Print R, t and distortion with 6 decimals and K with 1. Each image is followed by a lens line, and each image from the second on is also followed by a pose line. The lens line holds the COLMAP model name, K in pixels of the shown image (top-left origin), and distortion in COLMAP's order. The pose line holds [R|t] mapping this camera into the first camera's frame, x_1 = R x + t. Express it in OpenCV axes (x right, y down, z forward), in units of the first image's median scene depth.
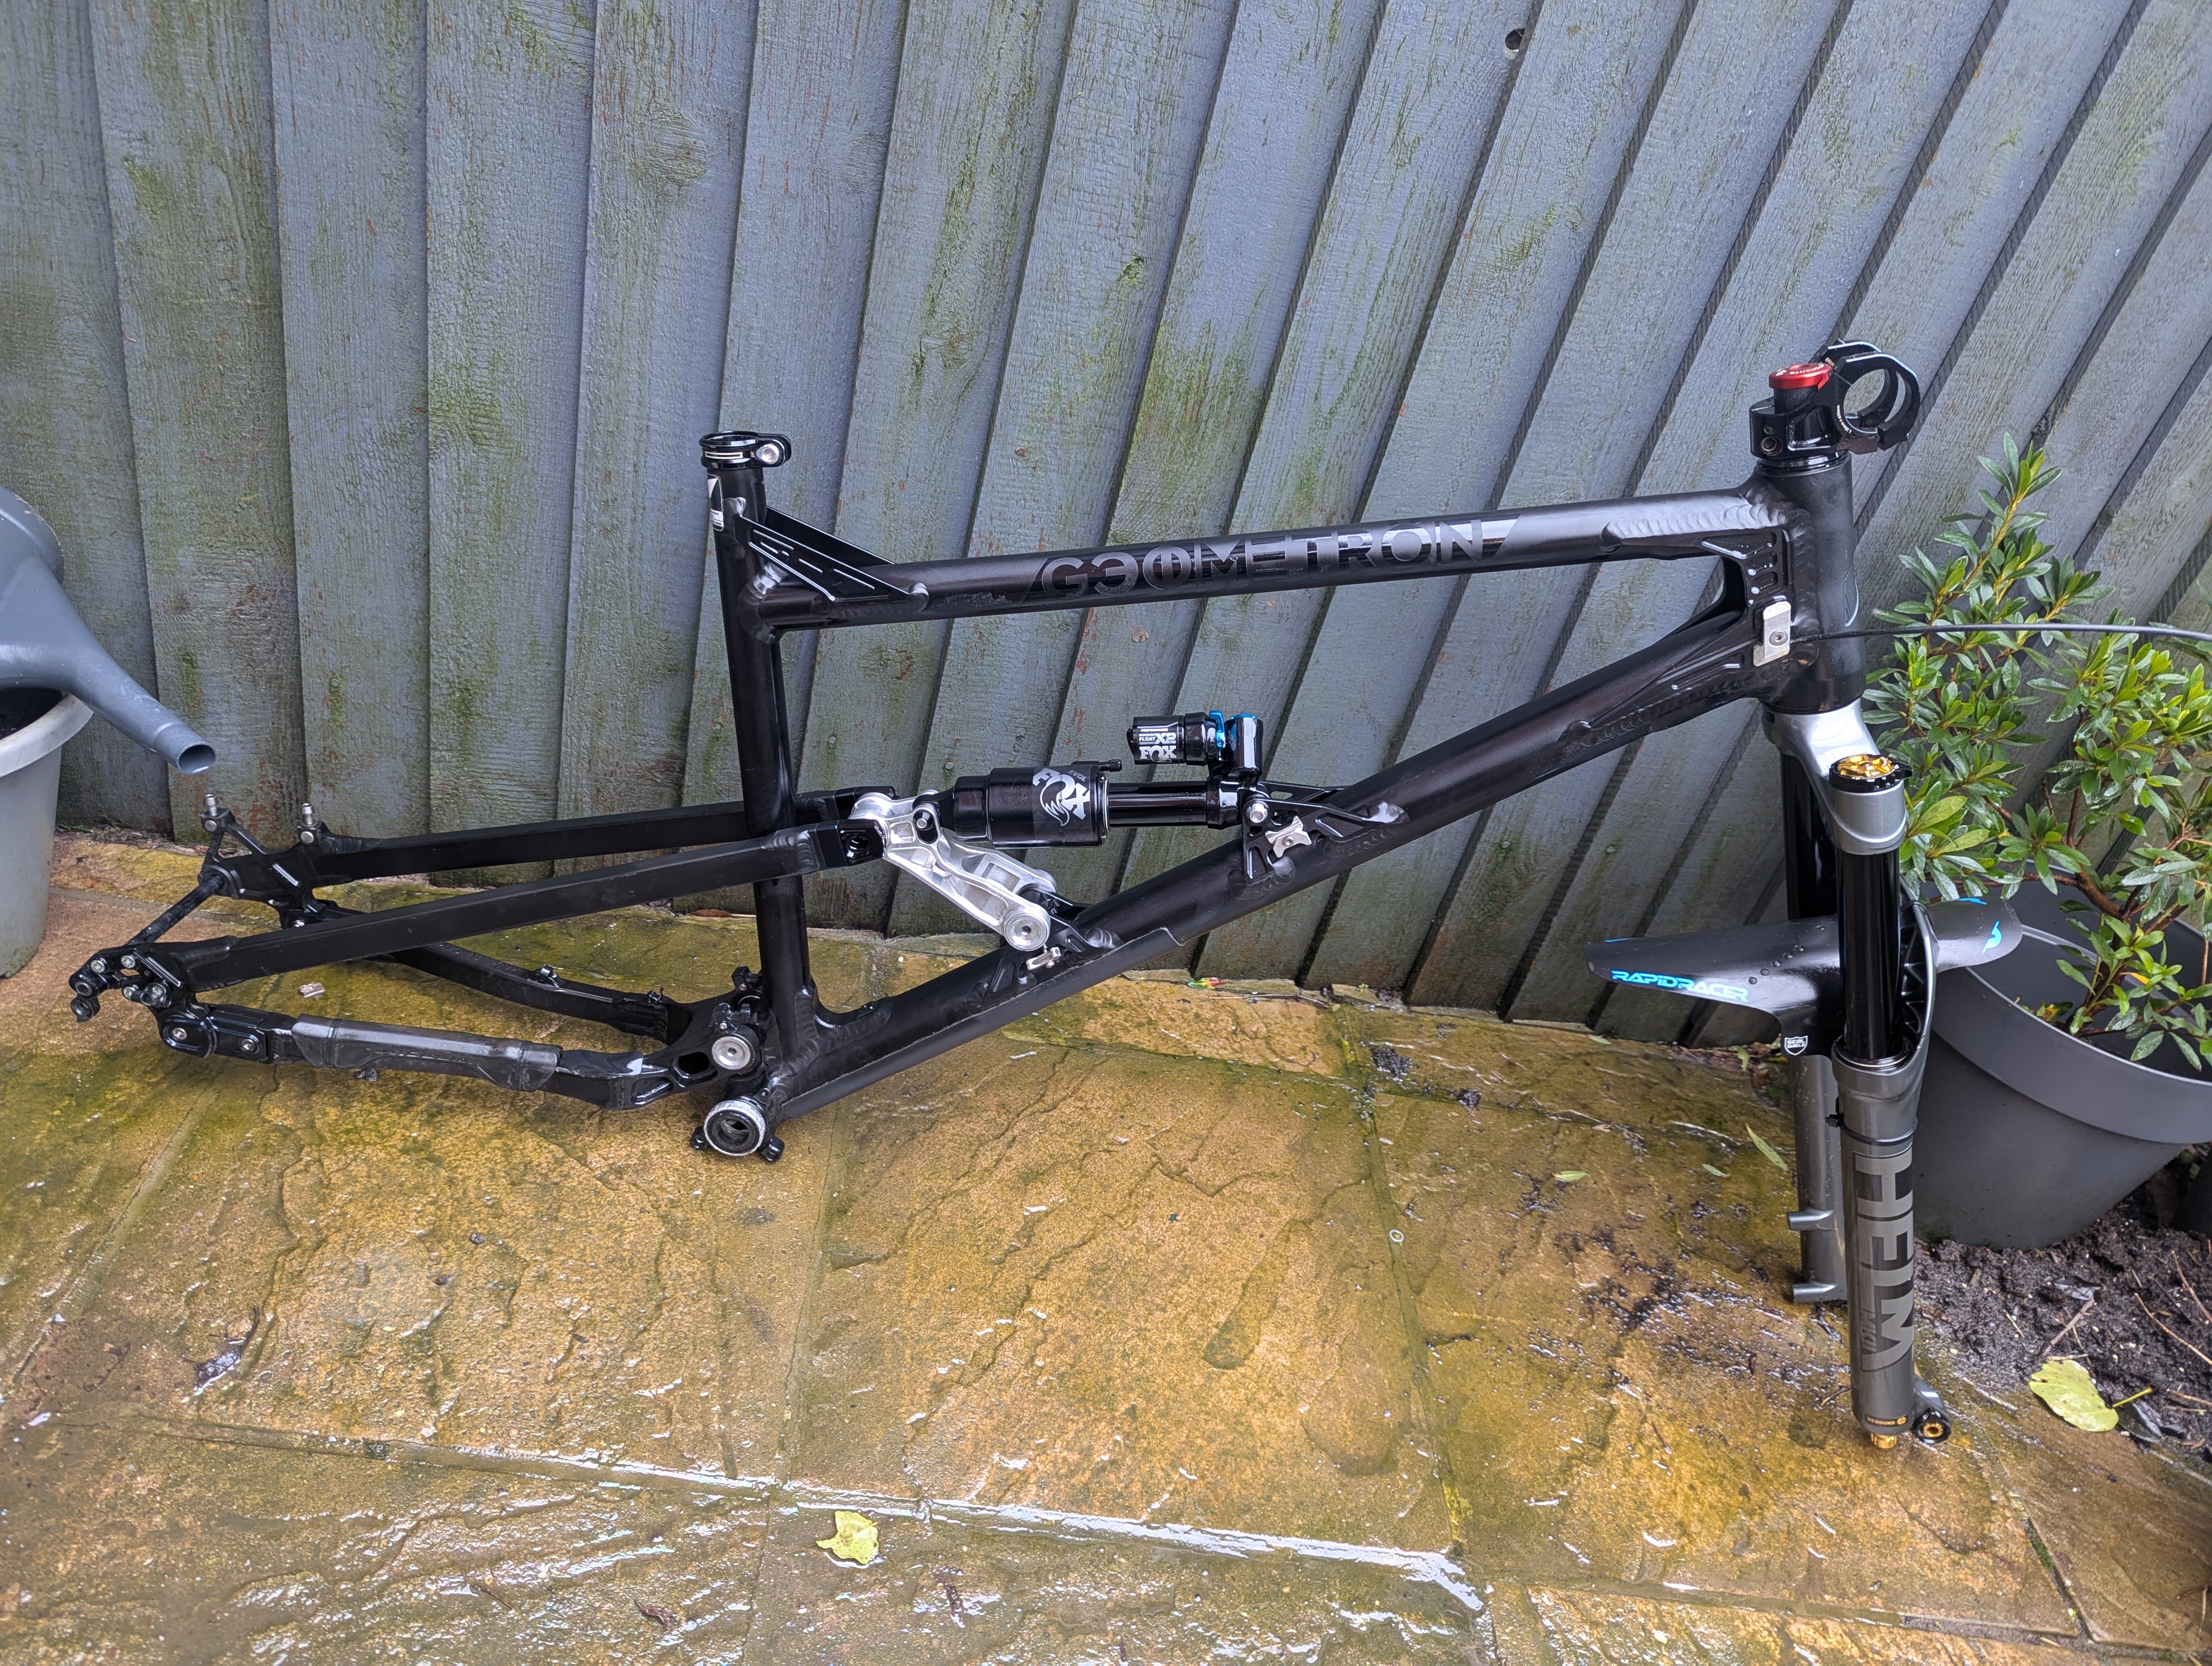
lens RADIAL K [[1603.1, 0, 1111.5], [0, 1603.1, 841.9], [0, 0, 1]] dist [0.036383, -0.035324]
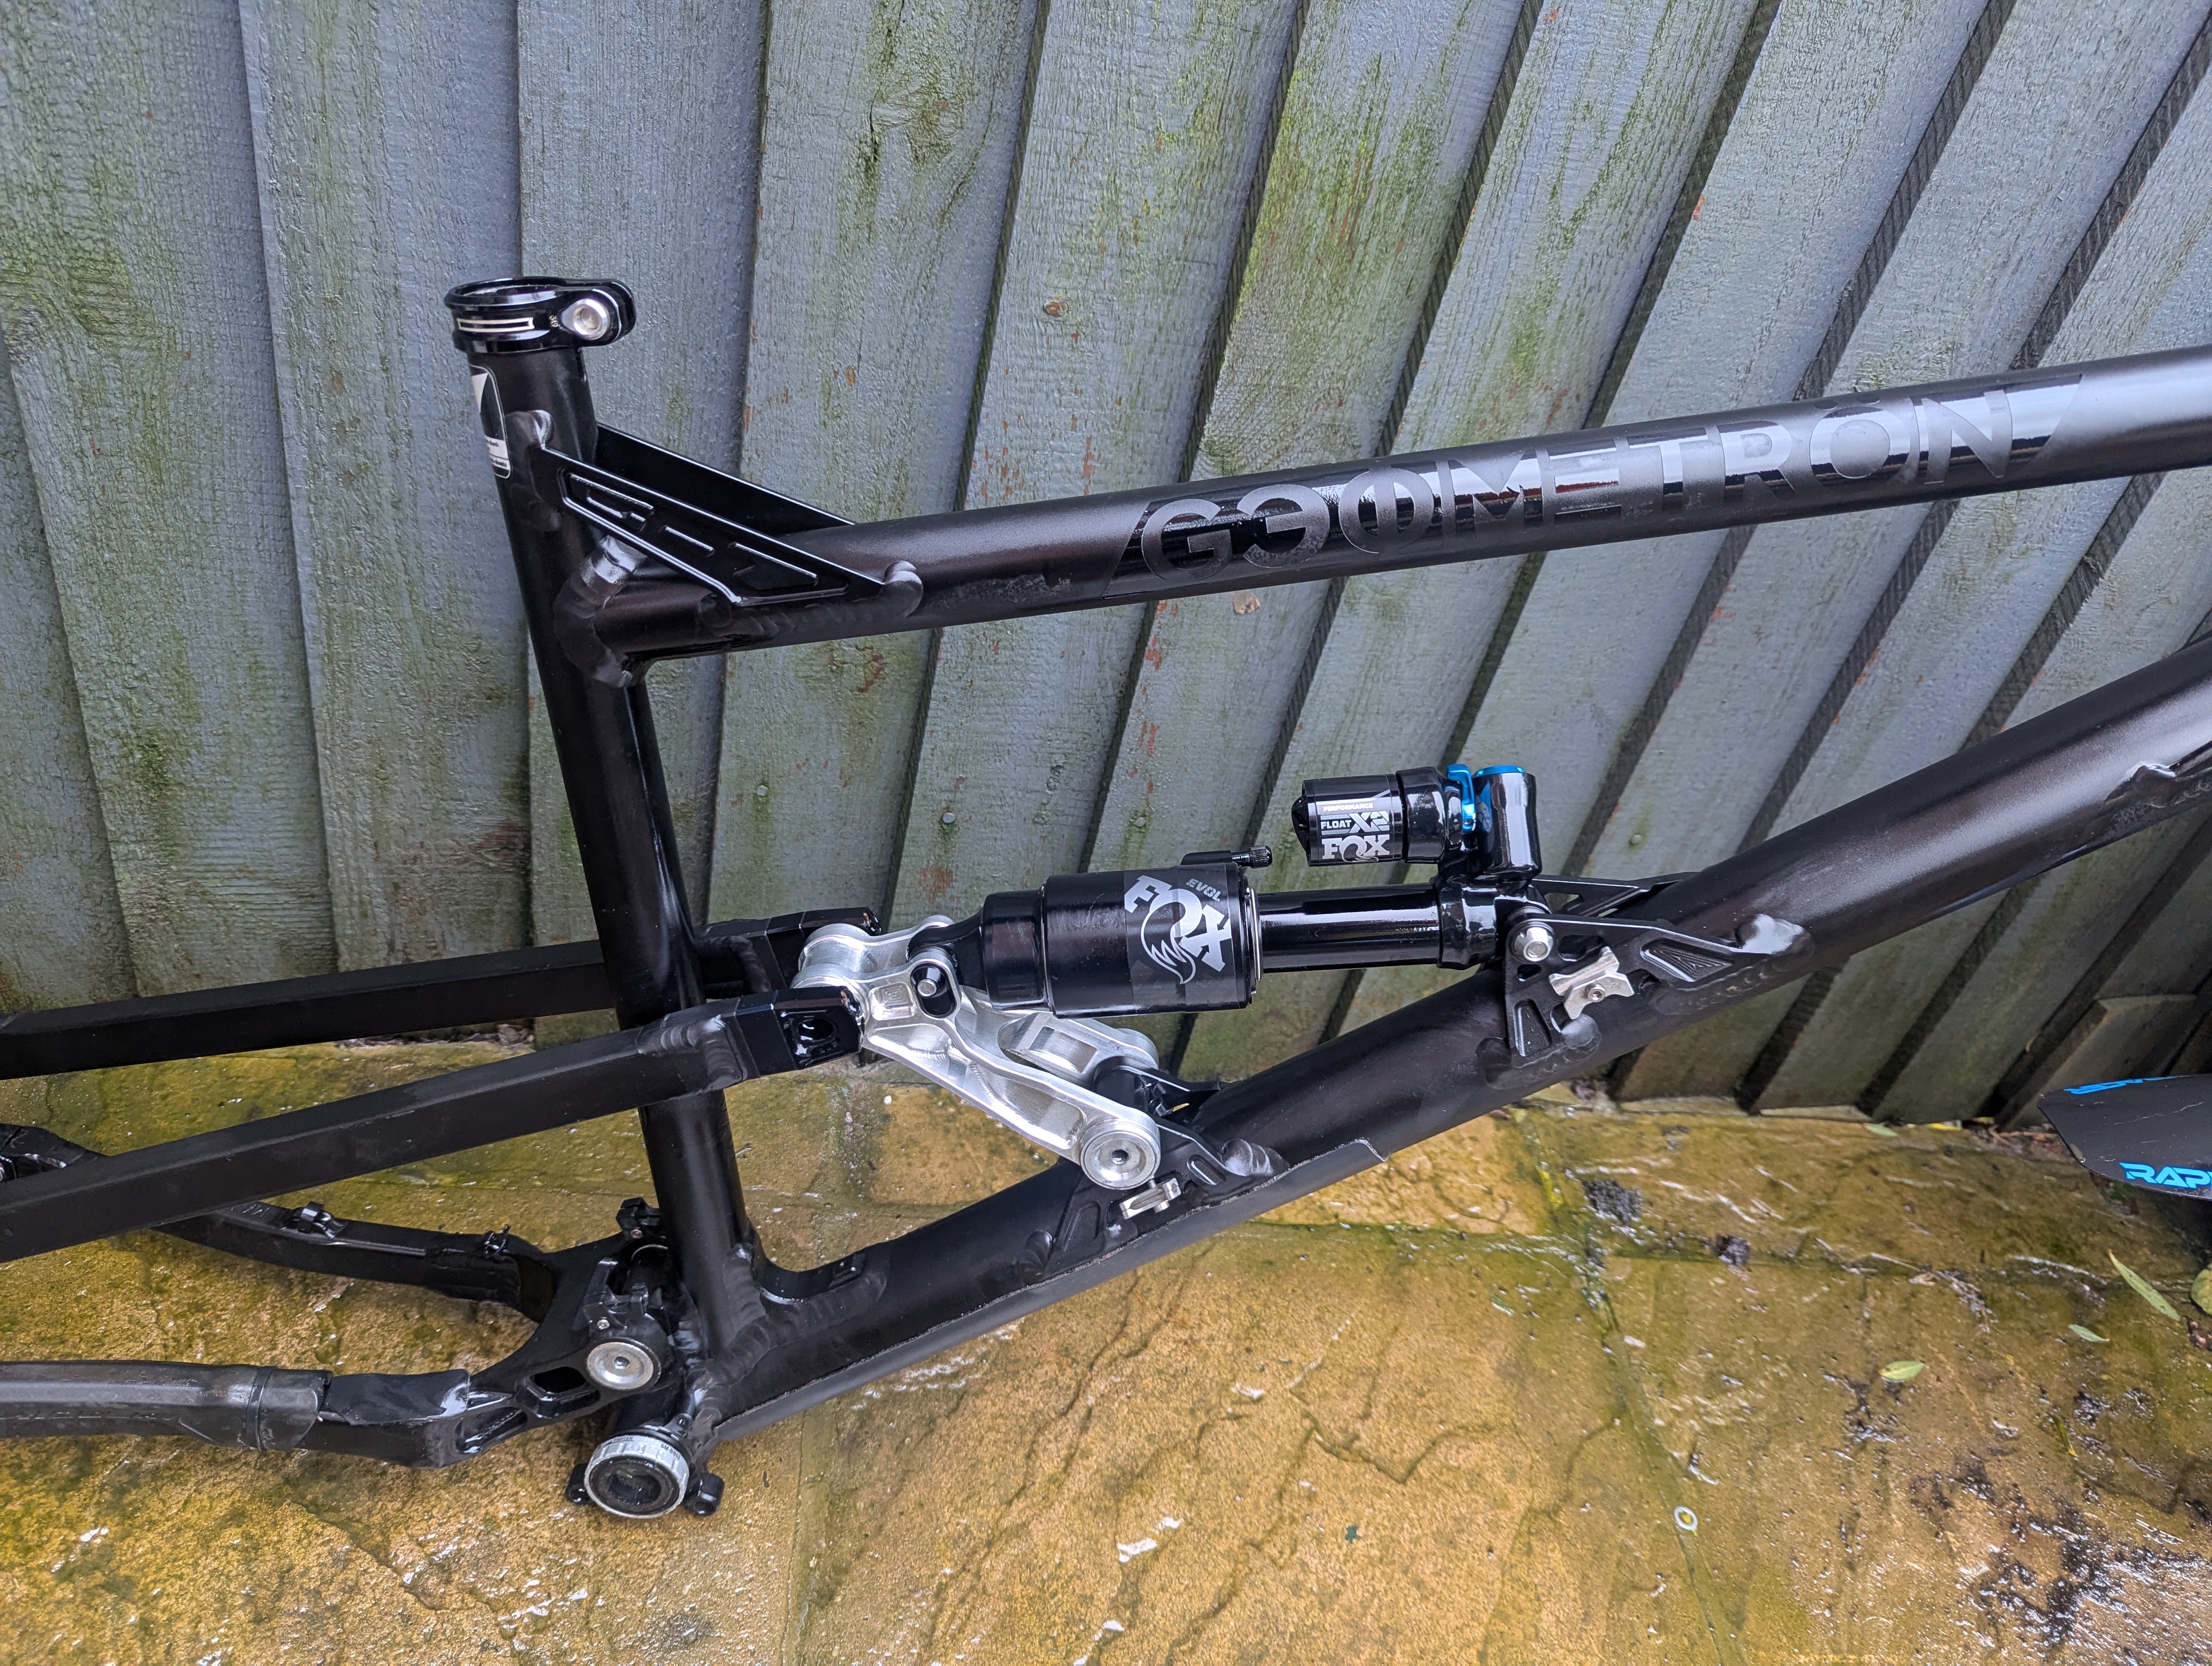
lens RADIAL K [[1603.1, 0, 1129.1], [0, 1603.1, 843.2], [0, 0, 1]] dist [0.036383, -0.035324]
pose [[0.997890, -0.052864, 0.037702, -0.061147], [0.050276, 0.996515, 0.066559, -0.087013], [-0.041089, -0.064523, 0.997070, 0.404399]]
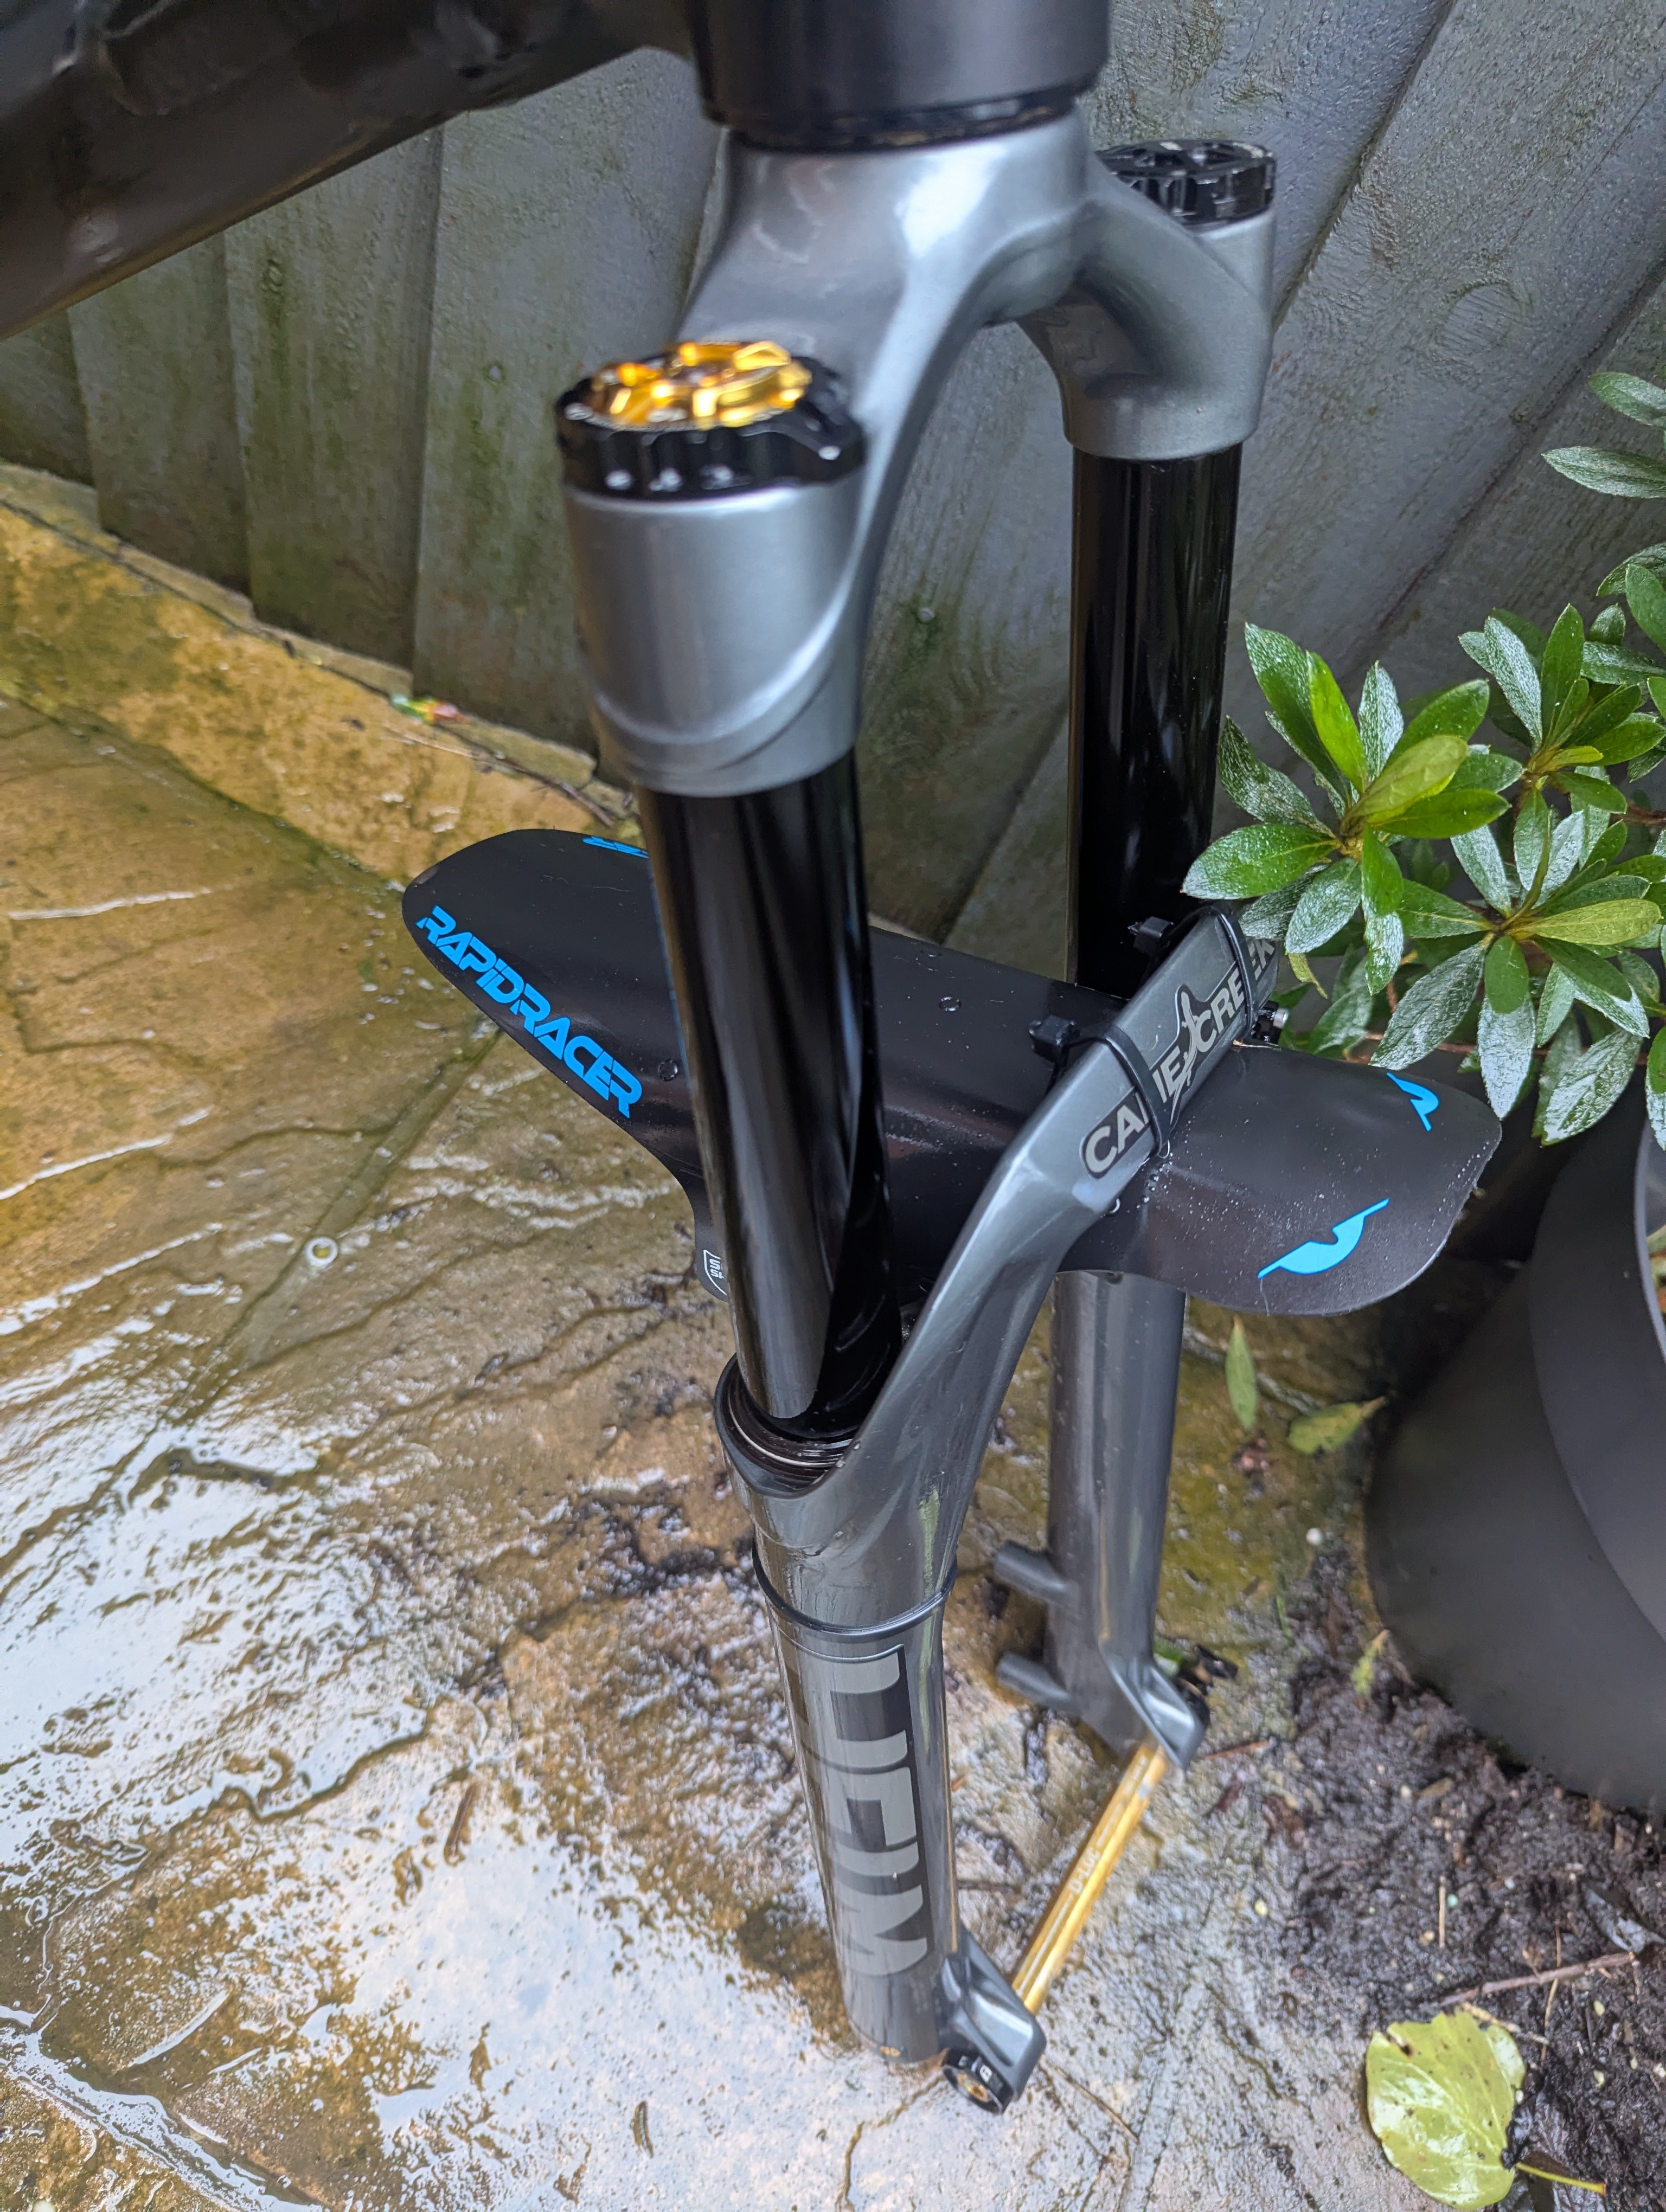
lens RADIAL K [[1603.1, 0, 858.5], [0, 1603.1, 1125.9], [0, 0, 1]] dist [0.036383, -0.035324]
pose [[0.898384, 0.384616, -0.212075, 0.461741], [-0.294840, 0.886006, 0.357858, -0.034755], [0.325538, -0.258966, 0.909374, 0.631111]]
